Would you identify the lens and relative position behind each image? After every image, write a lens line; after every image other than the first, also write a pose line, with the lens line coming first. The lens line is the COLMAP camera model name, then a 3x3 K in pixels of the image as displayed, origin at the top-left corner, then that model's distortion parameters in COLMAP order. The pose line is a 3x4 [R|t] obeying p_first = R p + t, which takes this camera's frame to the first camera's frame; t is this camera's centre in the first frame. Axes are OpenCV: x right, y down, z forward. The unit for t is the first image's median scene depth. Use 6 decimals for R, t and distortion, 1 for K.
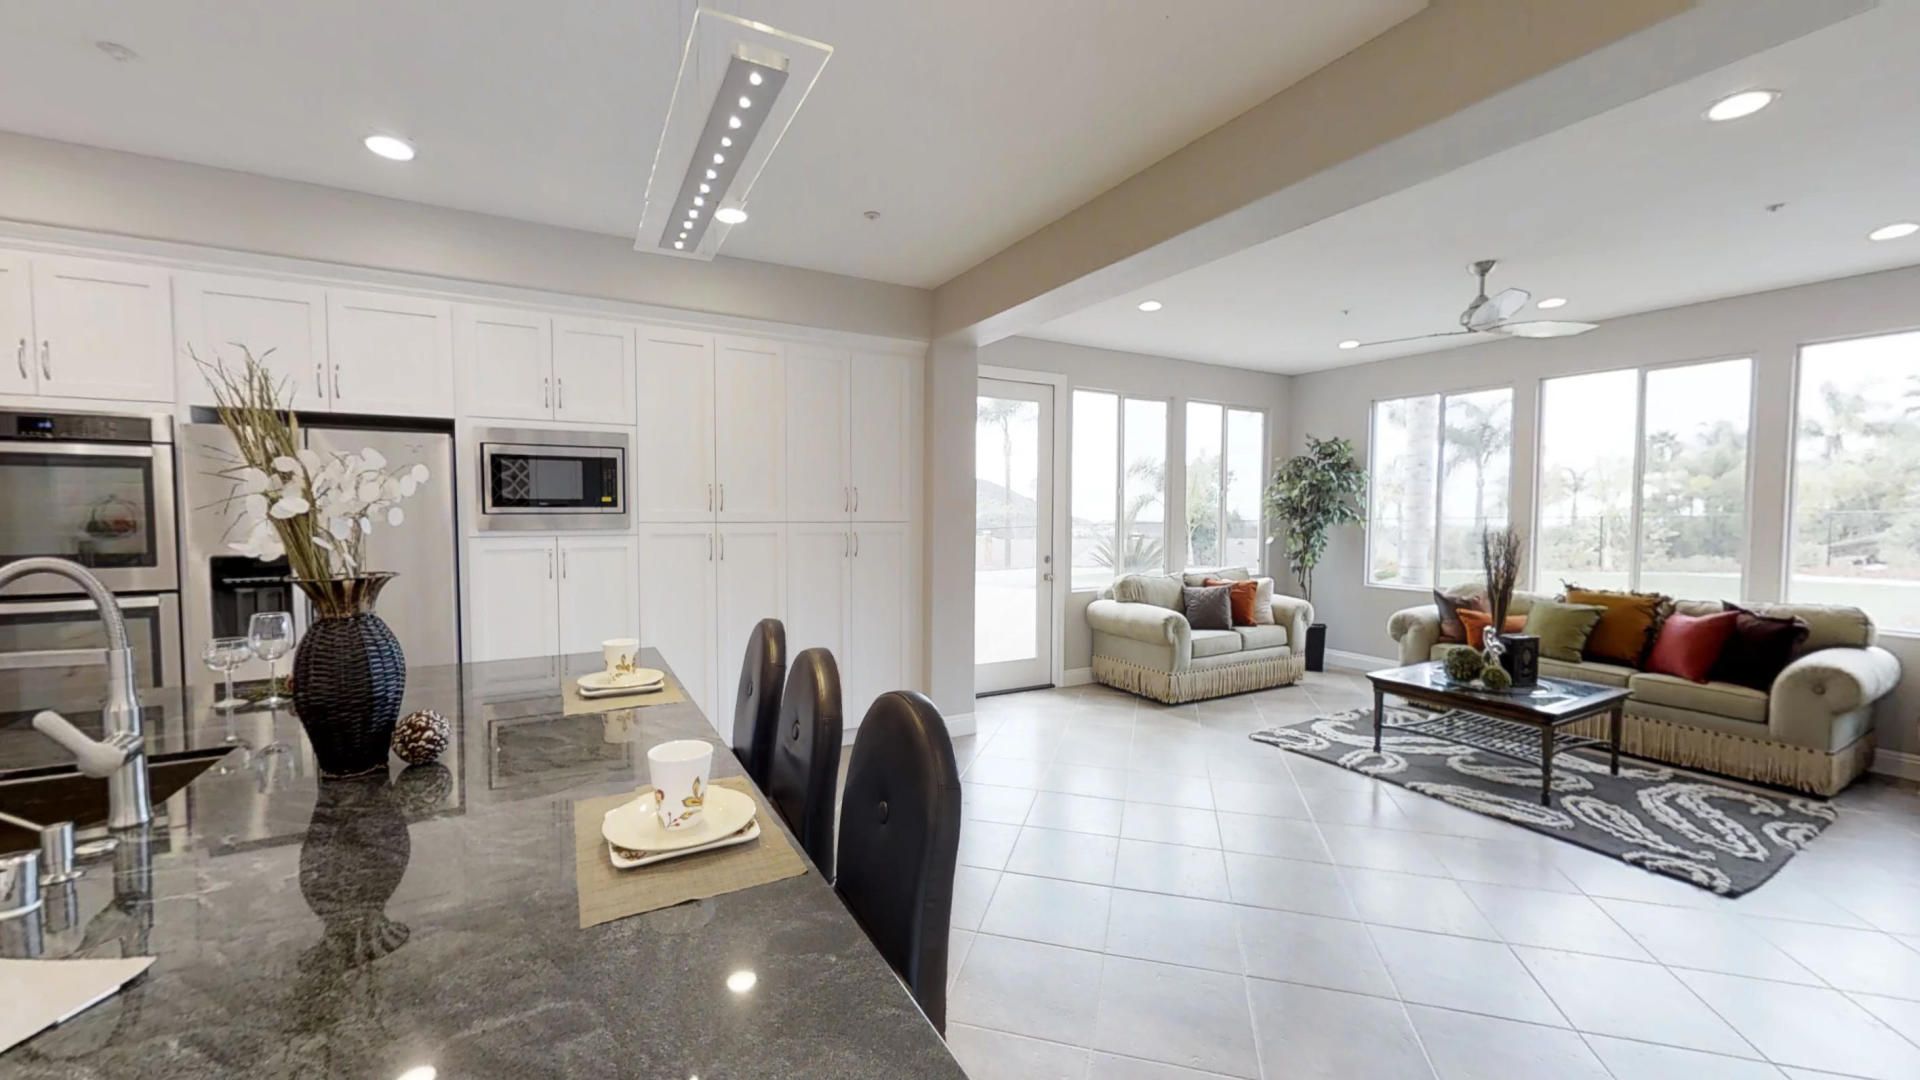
lens RADIAL K [[722.7, 0, 960.2], [0, 722.7, 540.3], [0, 0, 1]] dist [0.001329, -0.000065]
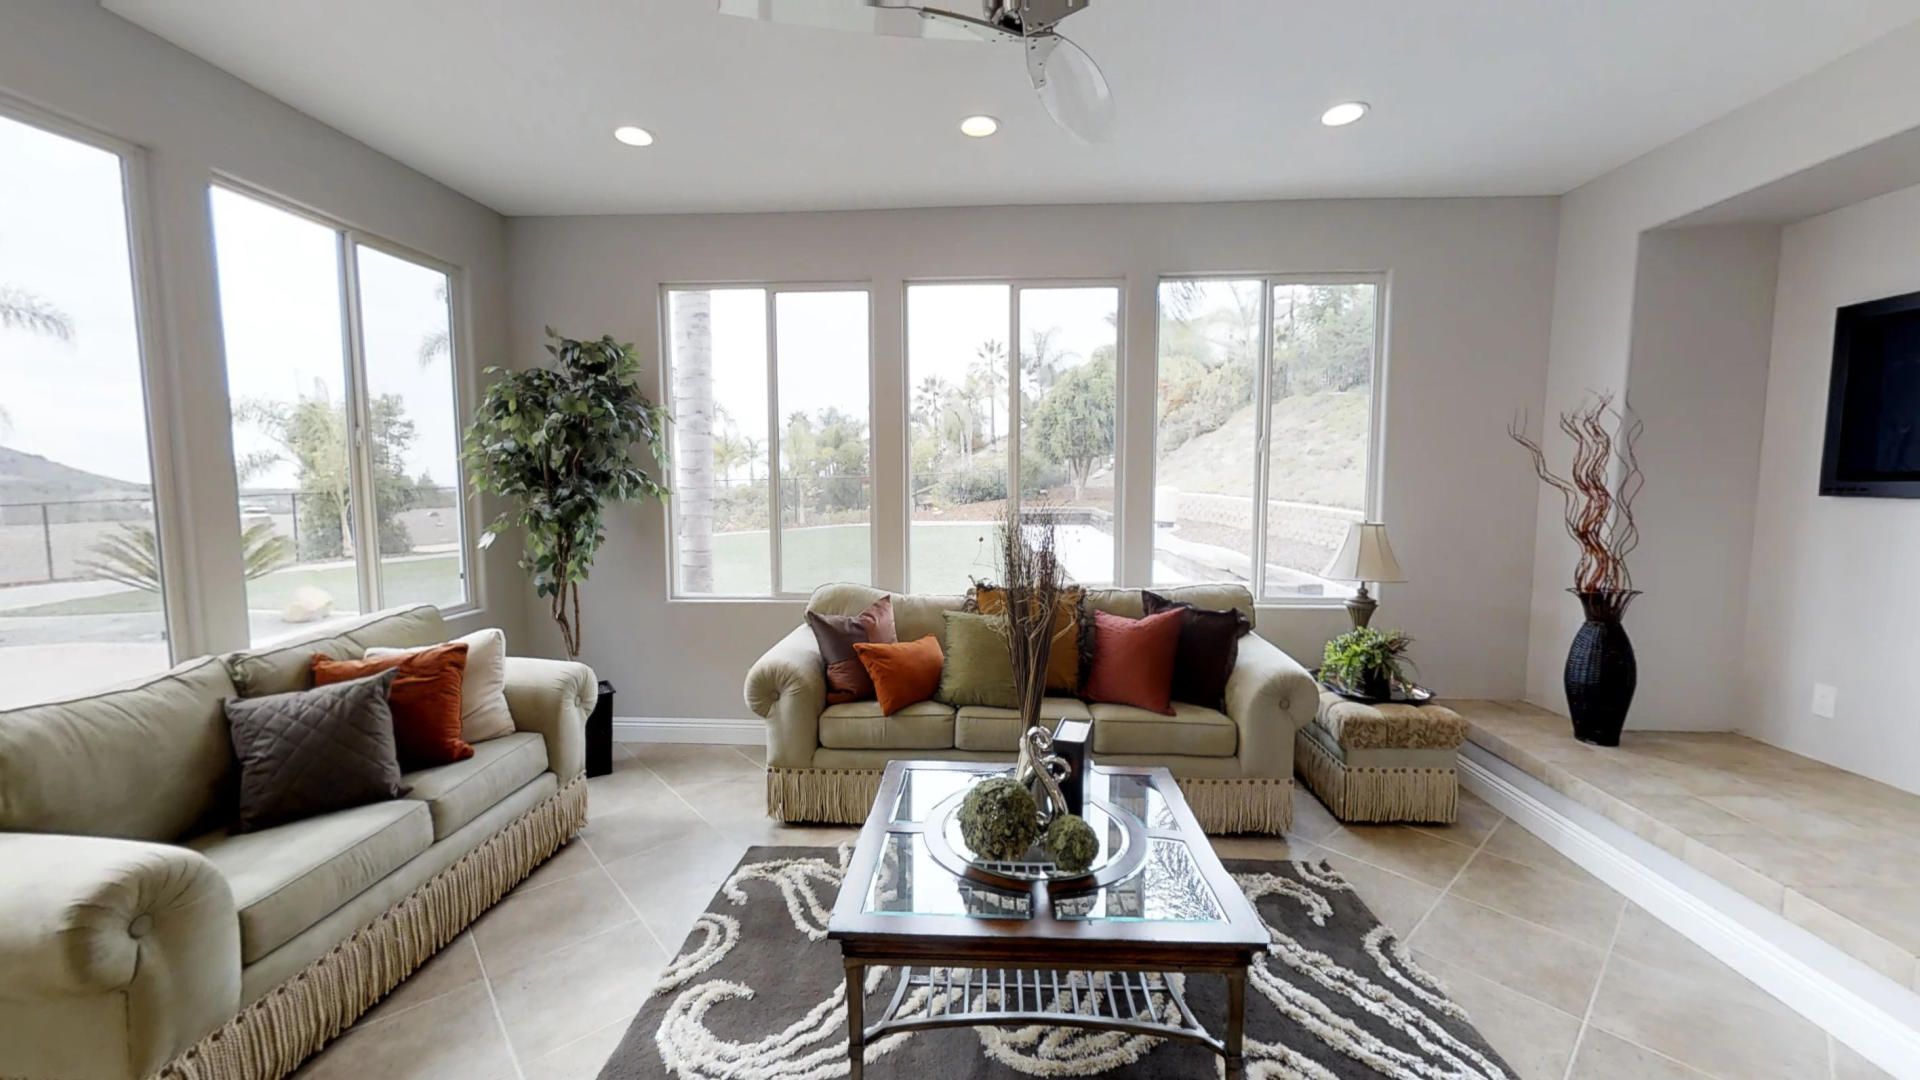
lens RADIAL K [[722.7, 0, 961.3], [0, 722.7, 536.5], [0, 0, 1]] dist [0.001329, -0.000065]
pose [[0.540610, -0.076719, 0.837768, 0.223905], [0.039165, 0.997049, 0.066032, -0.023332], [-0.840361, -0.002887, 0.542020, 0.539857]]
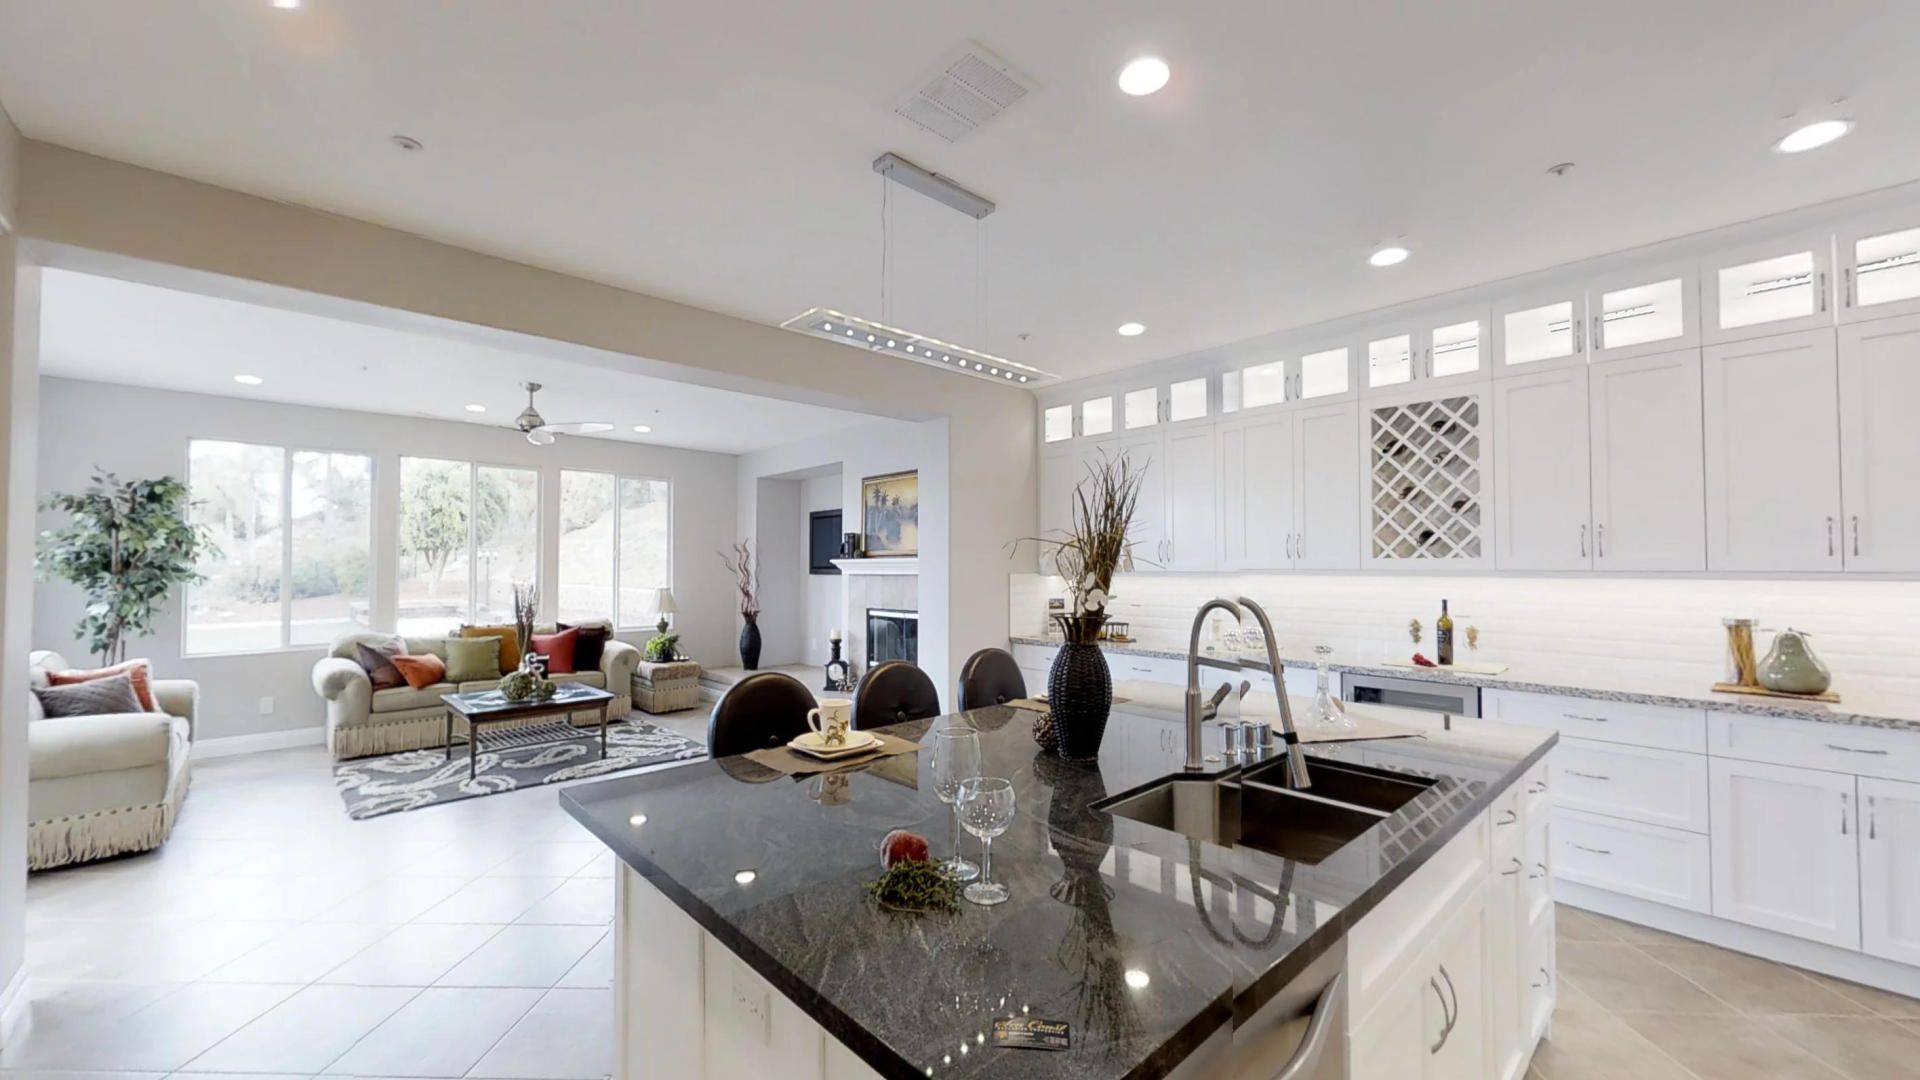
lens RADIAL K [[722.7, 0, 959.3], [0, 722.7, 548.8], [0, 0, 1]] dist [0.001329, -0.000065]
pose [[-0.241778, 0.020445, 0.970116, -0.518075], [0.041241, 0.999091, -0.010778, -0.018343], [-0.969455, 0.037402, -0.242401, 0.375682]]
